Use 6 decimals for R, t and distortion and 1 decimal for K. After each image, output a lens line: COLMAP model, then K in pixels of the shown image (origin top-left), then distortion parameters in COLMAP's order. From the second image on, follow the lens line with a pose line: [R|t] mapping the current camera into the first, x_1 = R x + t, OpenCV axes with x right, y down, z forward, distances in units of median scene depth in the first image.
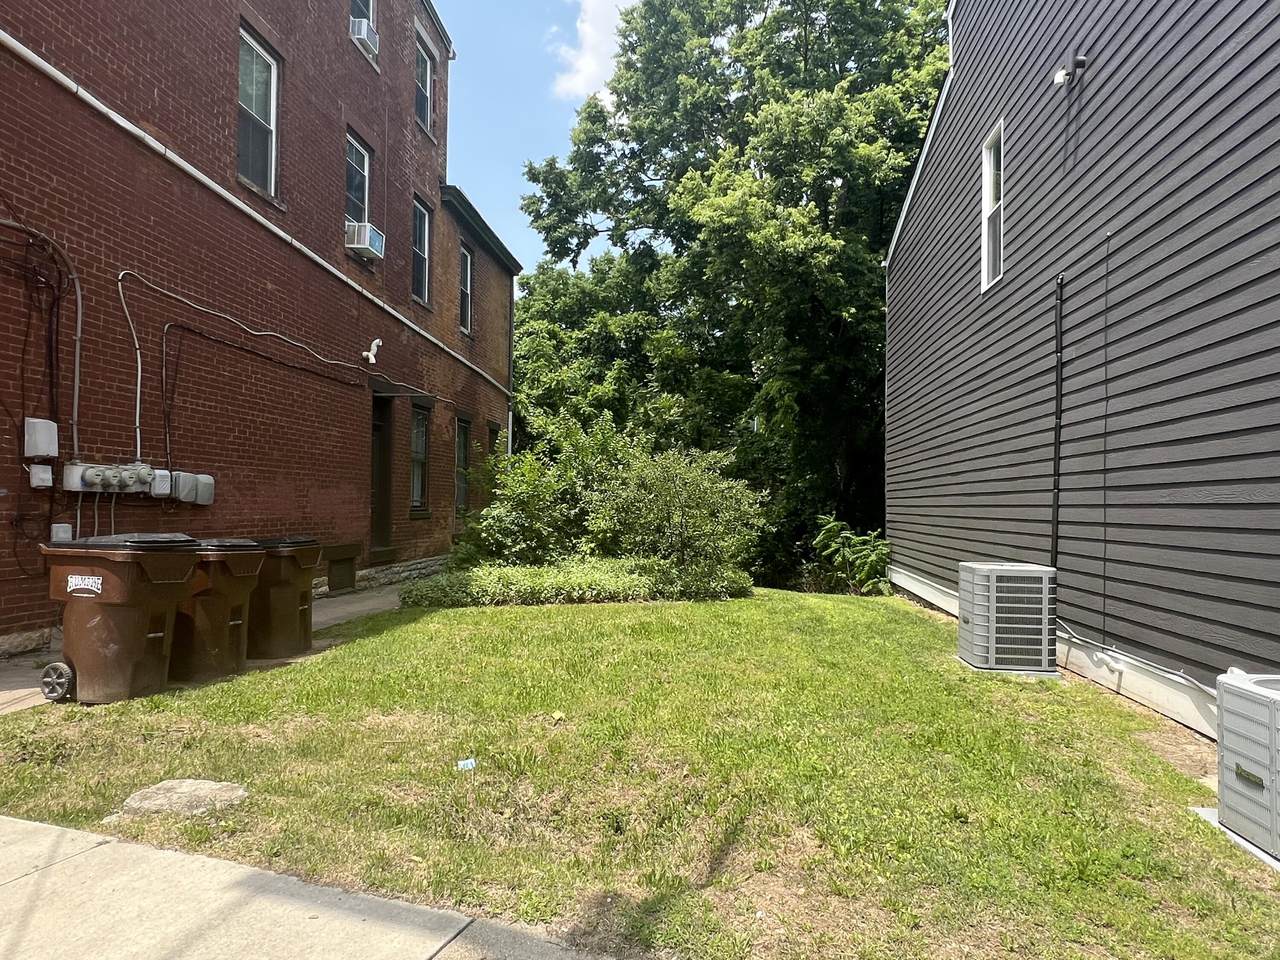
lens RADIAL K [[781.7, 0, 607.7], [0, 781.7, 483.5], [0, 0, 1]] dist [-0.000564, 0.000015]
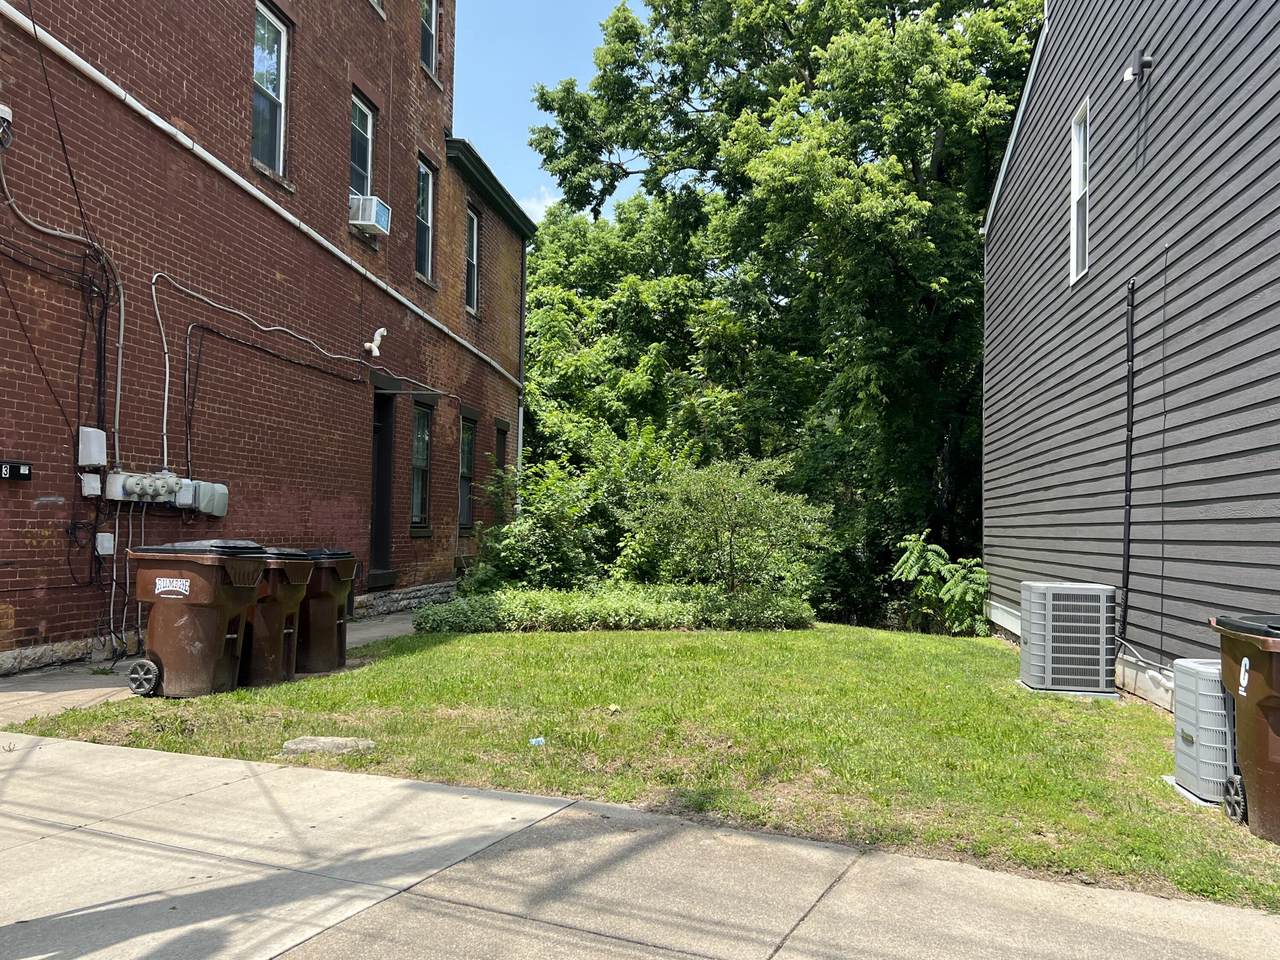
lens RADIAL K [[1119.9, 0, 640.0], [0, 1119.9, 480.0], [0, 0, 1]] dist [0.037375, 0.000773]
pose [[0.999931, 0.006909, 0.009485, -0.021439], [-0.006758, 0.999852, -0.015818, 0.001439], [-0.009593, 0.015753, 0.999830, -0.276446]]
